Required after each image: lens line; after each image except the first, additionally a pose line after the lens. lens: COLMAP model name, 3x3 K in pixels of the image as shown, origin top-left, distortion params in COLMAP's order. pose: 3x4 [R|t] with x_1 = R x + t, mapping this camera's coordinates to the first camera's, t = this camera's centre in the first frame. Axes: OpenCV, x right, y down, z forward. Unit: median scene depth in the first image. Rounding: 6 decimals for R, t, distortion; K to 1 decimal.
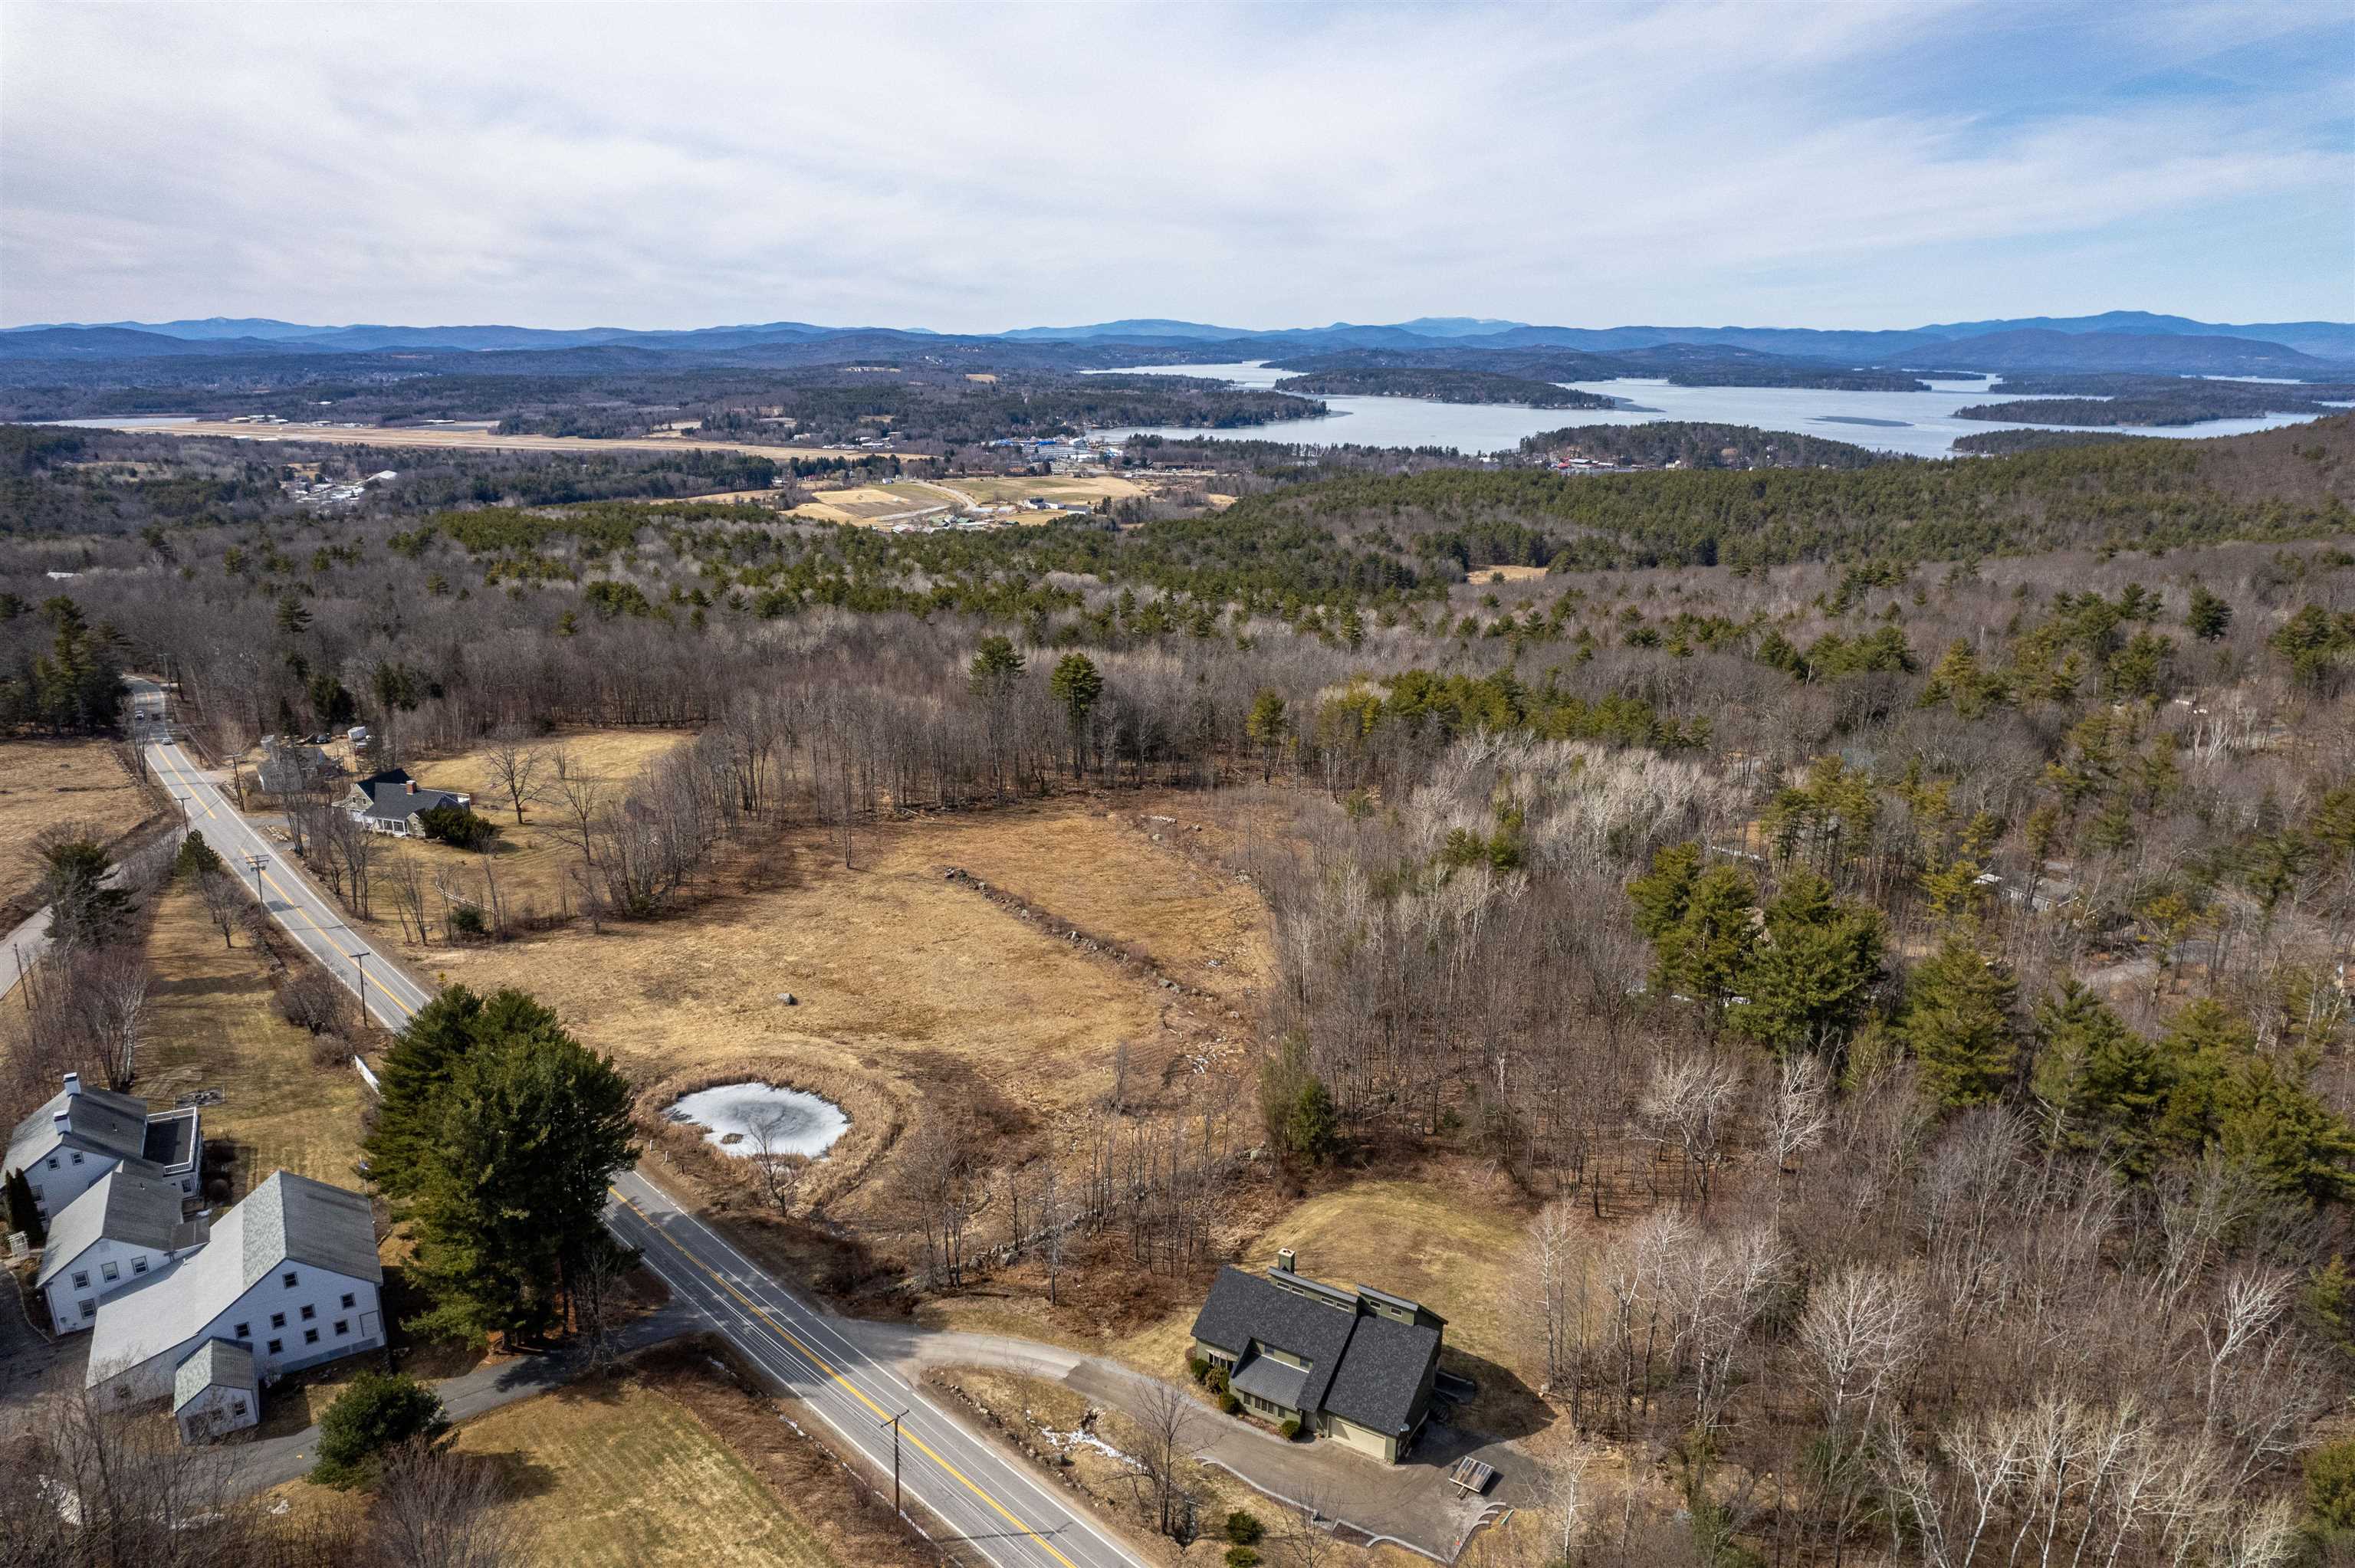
lens RADIAL K [[1508.6, 0, 1175.3], [0, 1508.6, 782.4], [0, 0, 1]] dist [-0.075044, 0.067788]
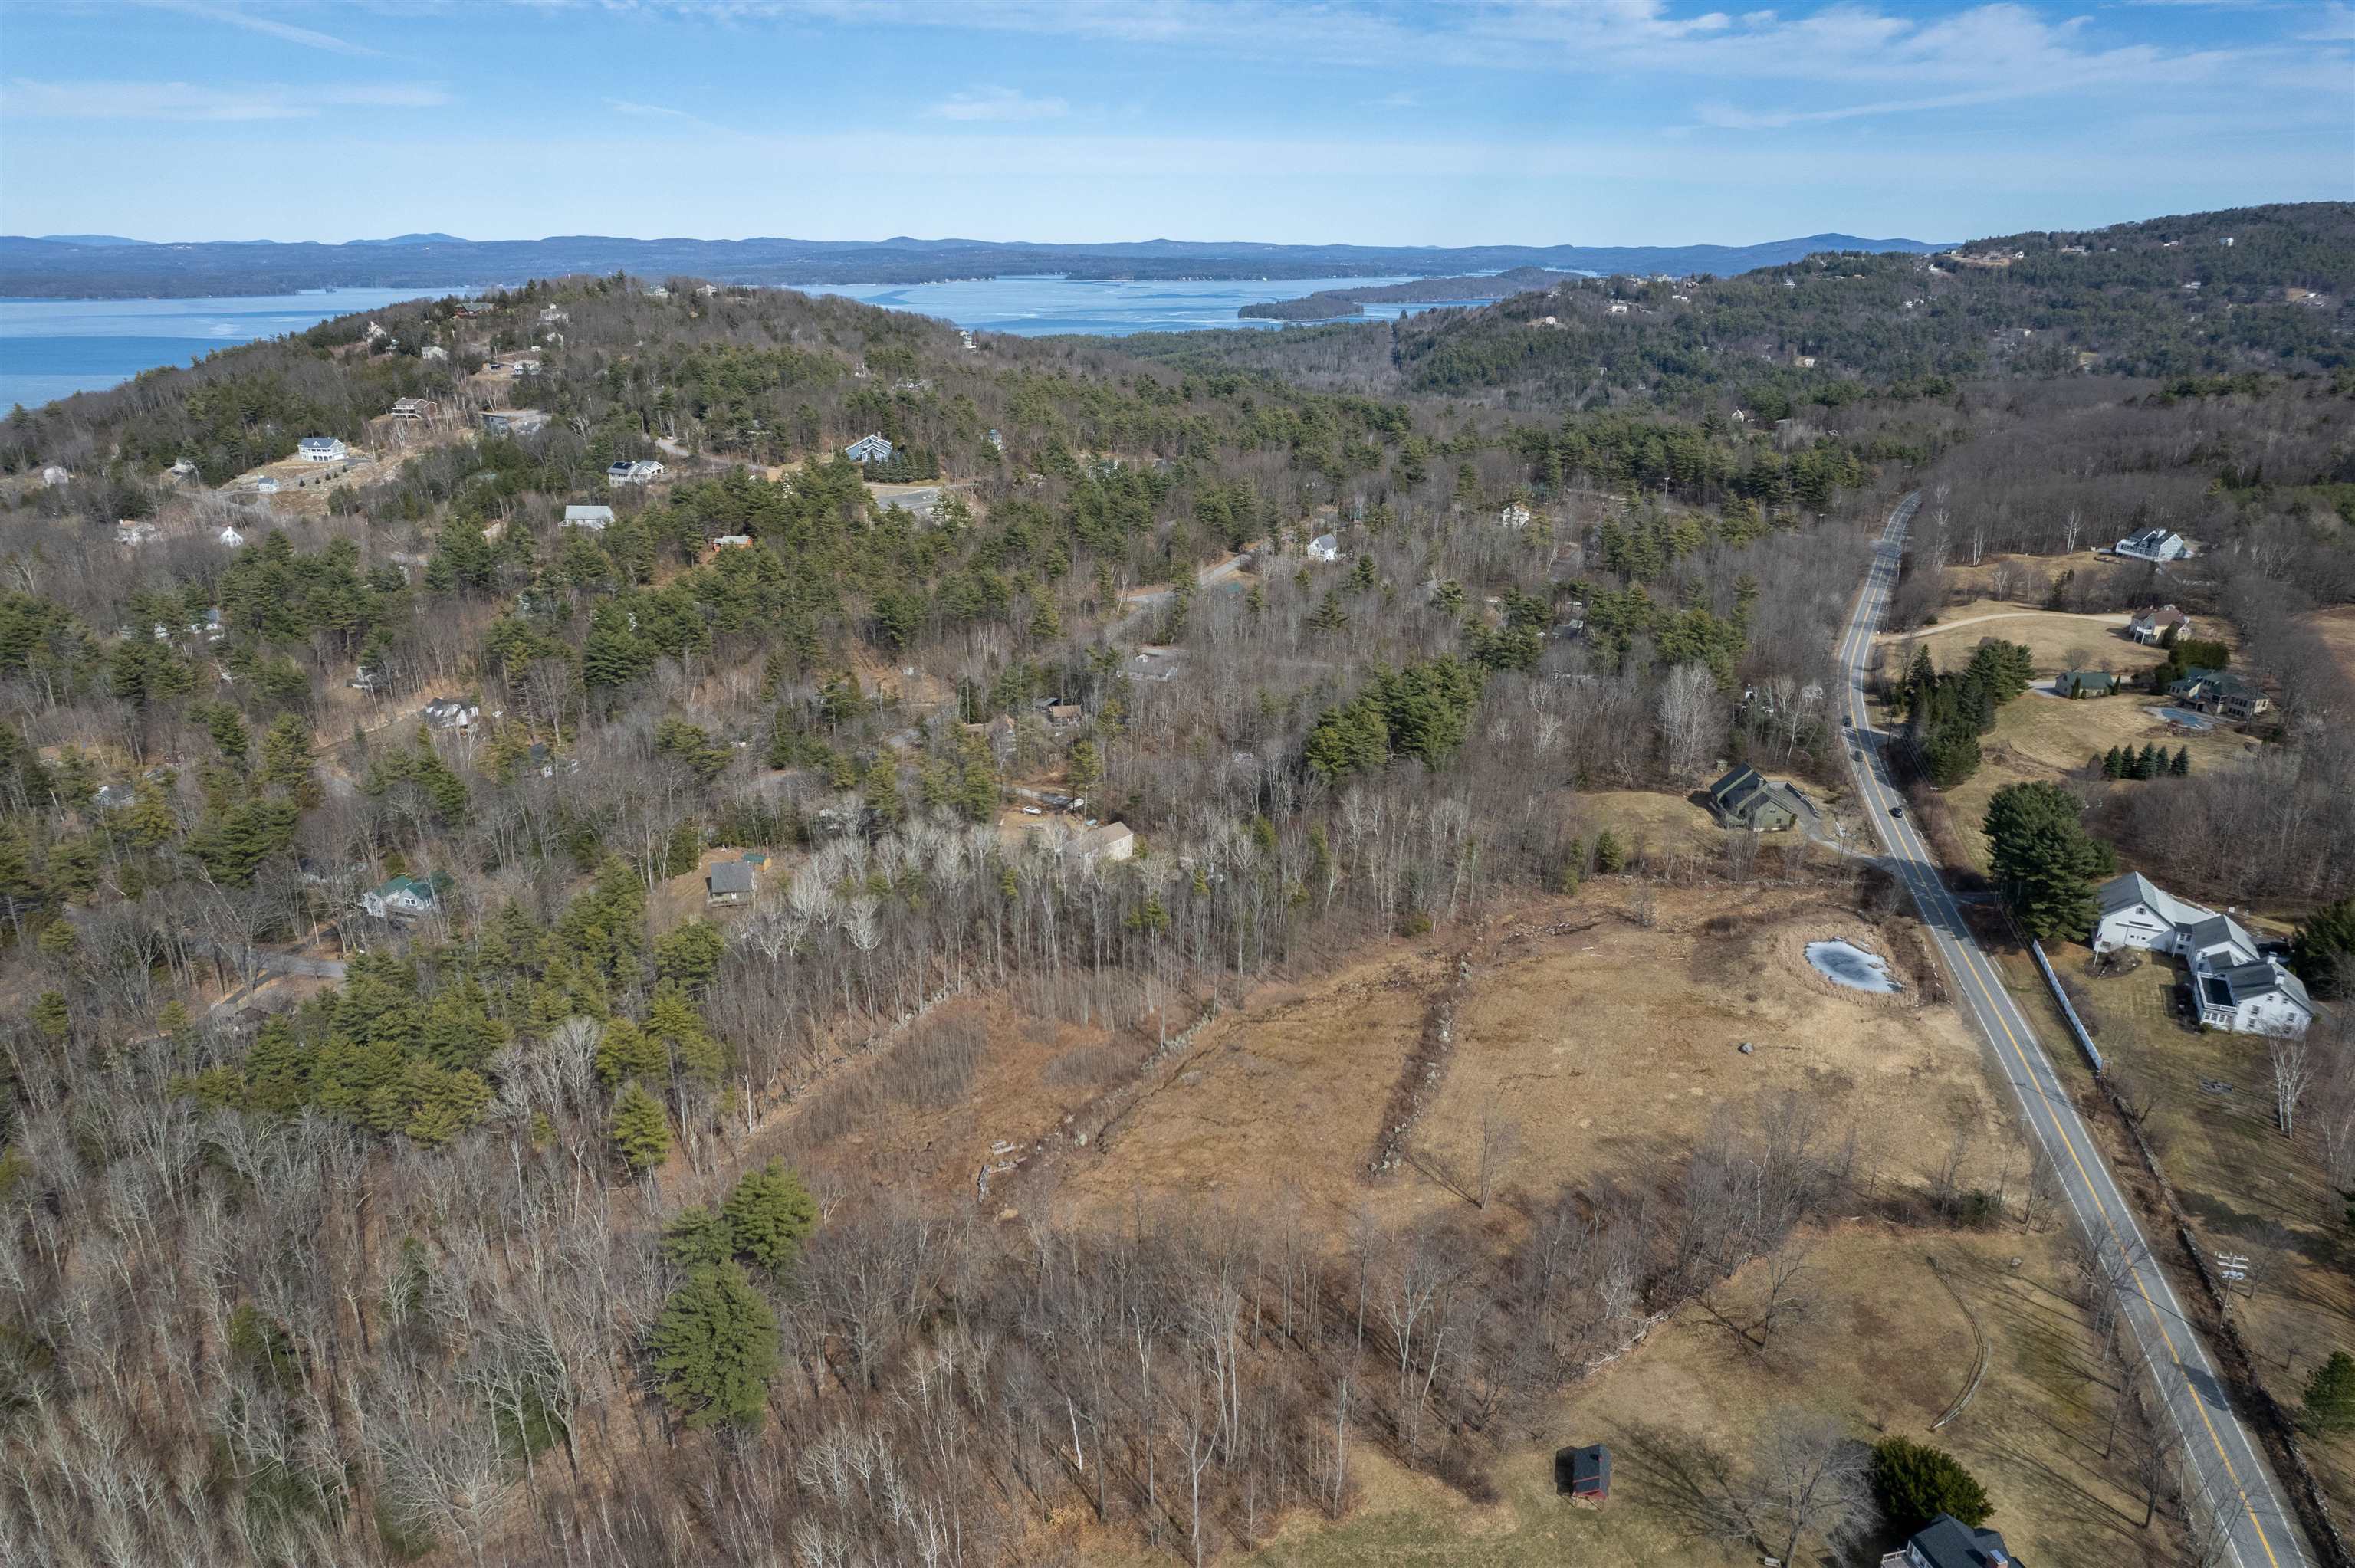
lens RADIAL K [[1508.6, 0, 1173.6], [0, 1508.6, 787.3], [0, 0, 1]] dist [-0.075044, 0.067788]
pose [[-0.526578, -0.302606, 0.794446, -0.066904], [0.236383, 0.845533, 0.478746, -0.053791], [-0.816602, 0.439891, -0.373708, 0.126575]]
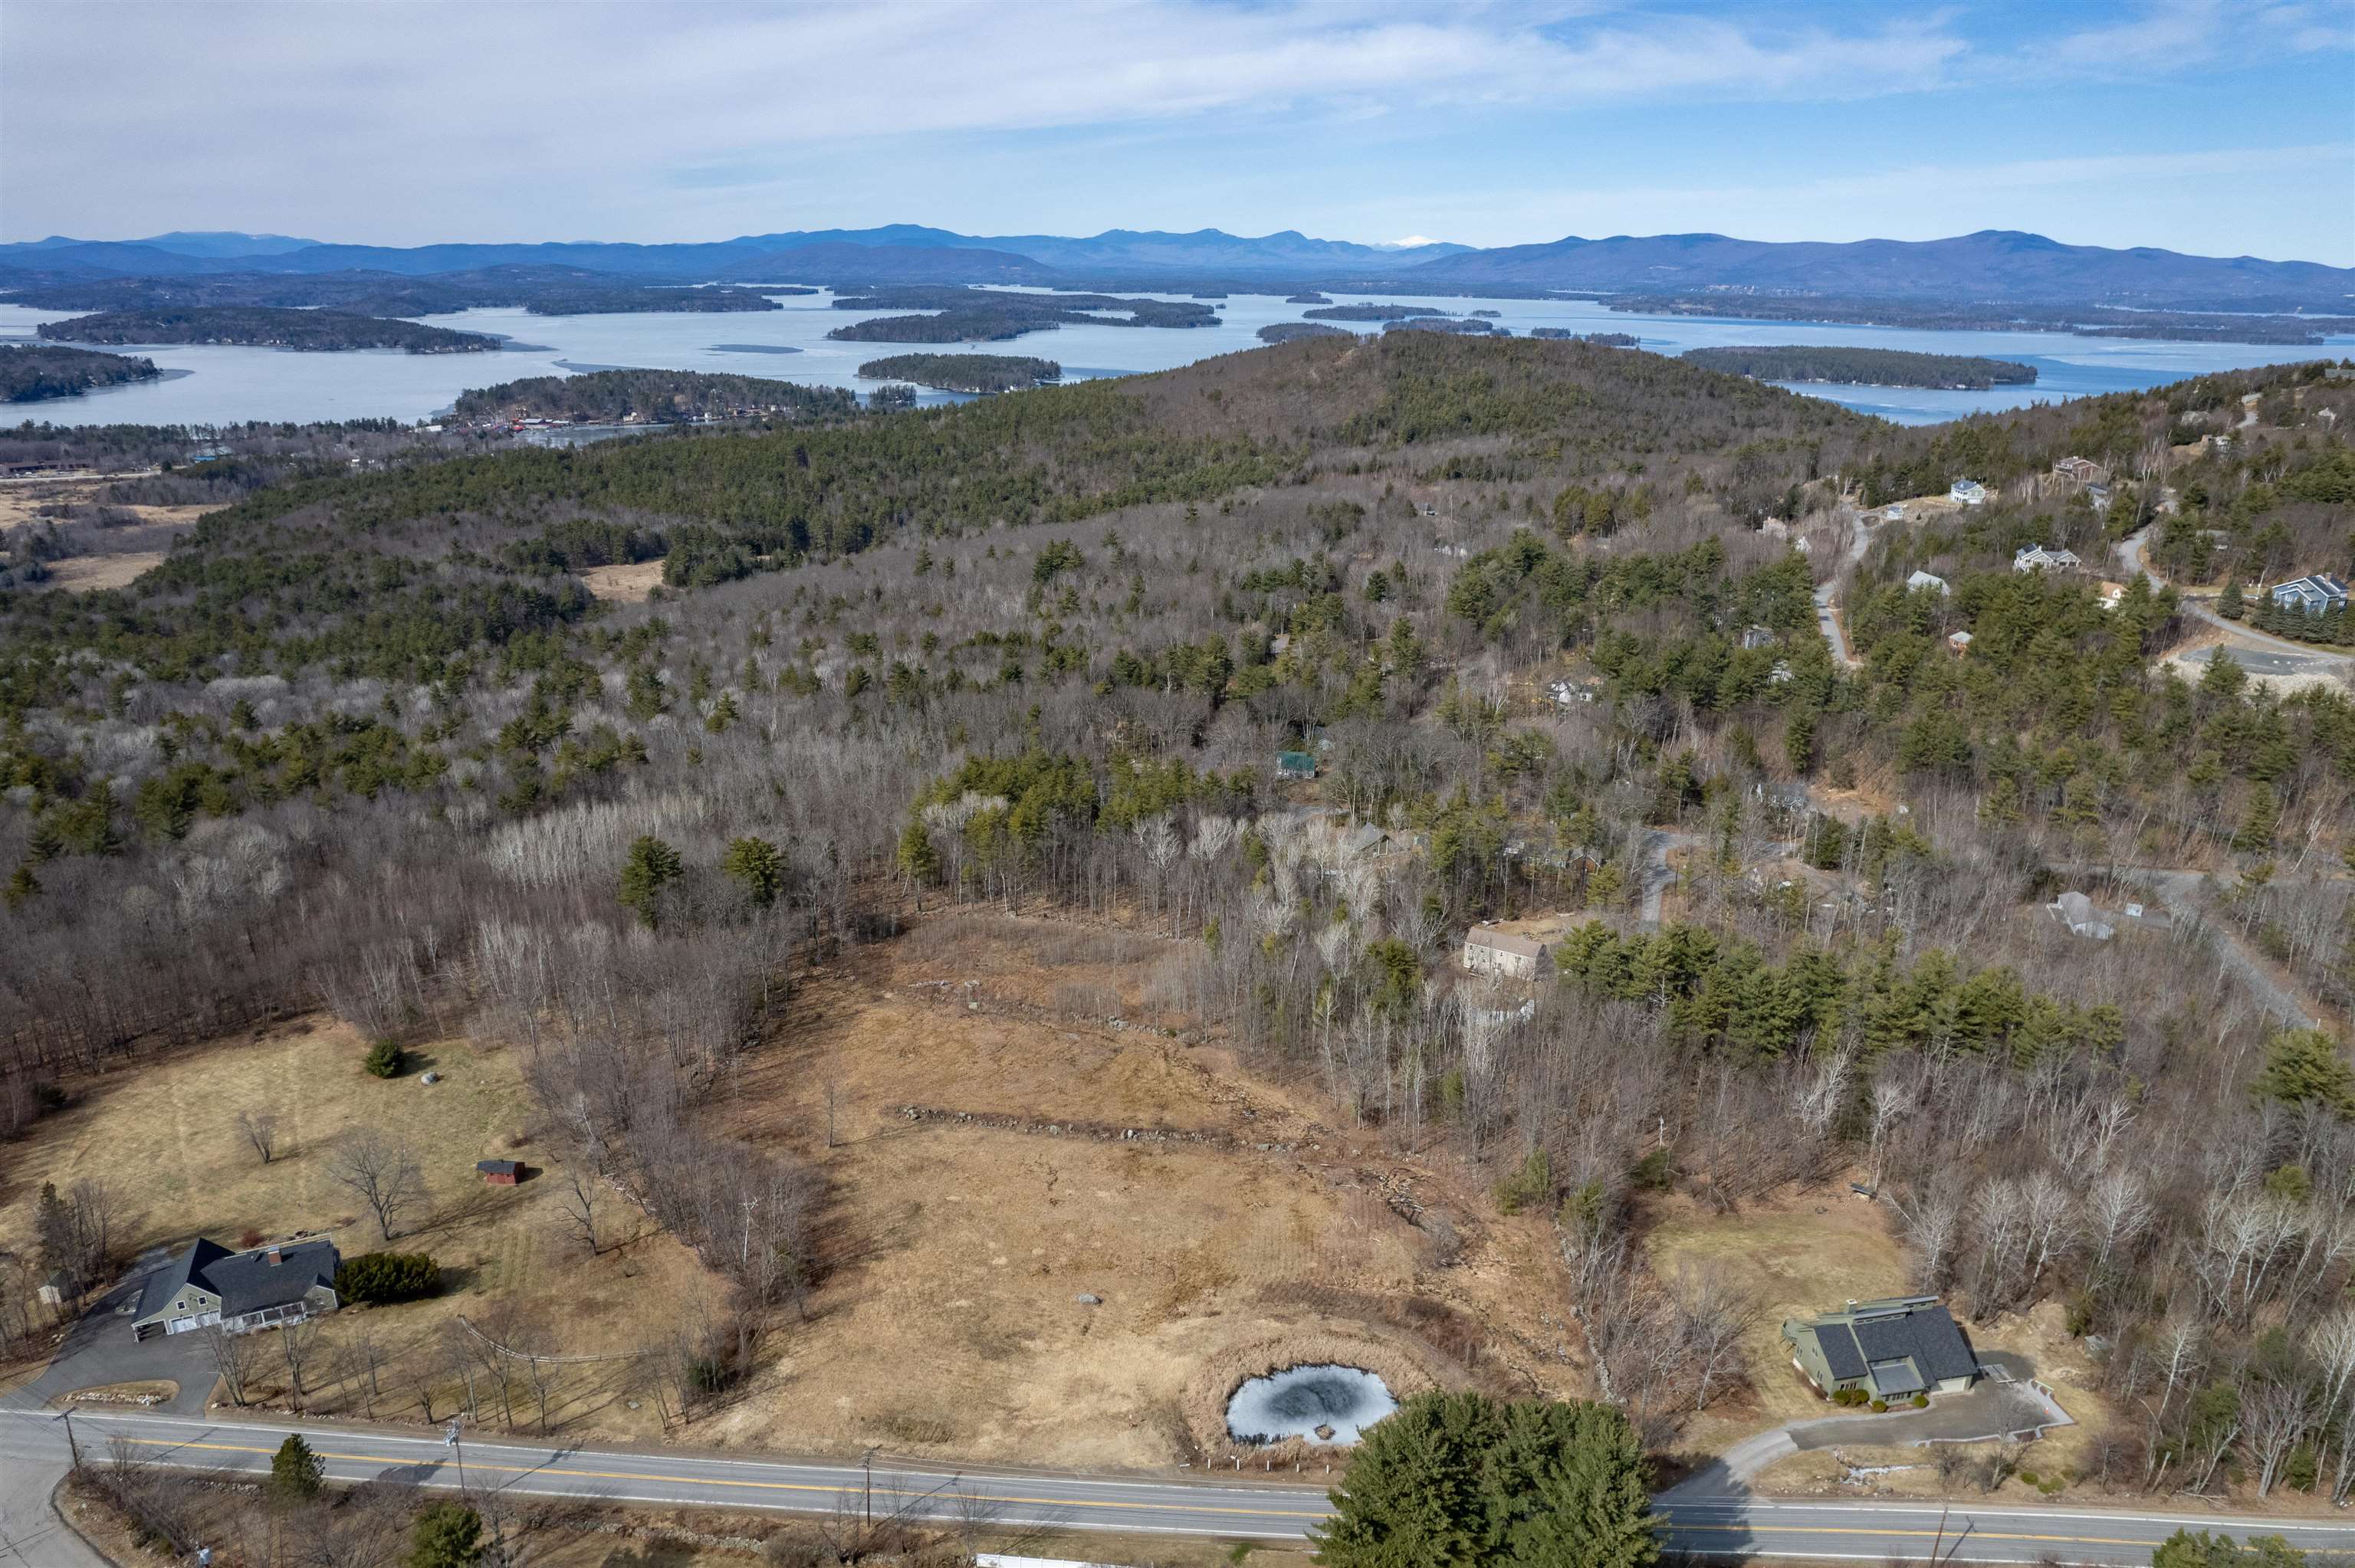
lens RADIAL K [[1508.6, 0, 1178.2], [0, 1508.6, 797.8], [0, 0, 1]] dist [-0.075044, 0.067788]
pose [[0.747535, -0.226073, 0.624566, -0.056439], [0.185879, 0.973927, 0.130055, -0.023027], [-0.637684, 0.018874, 0.770067, 0.010844]]
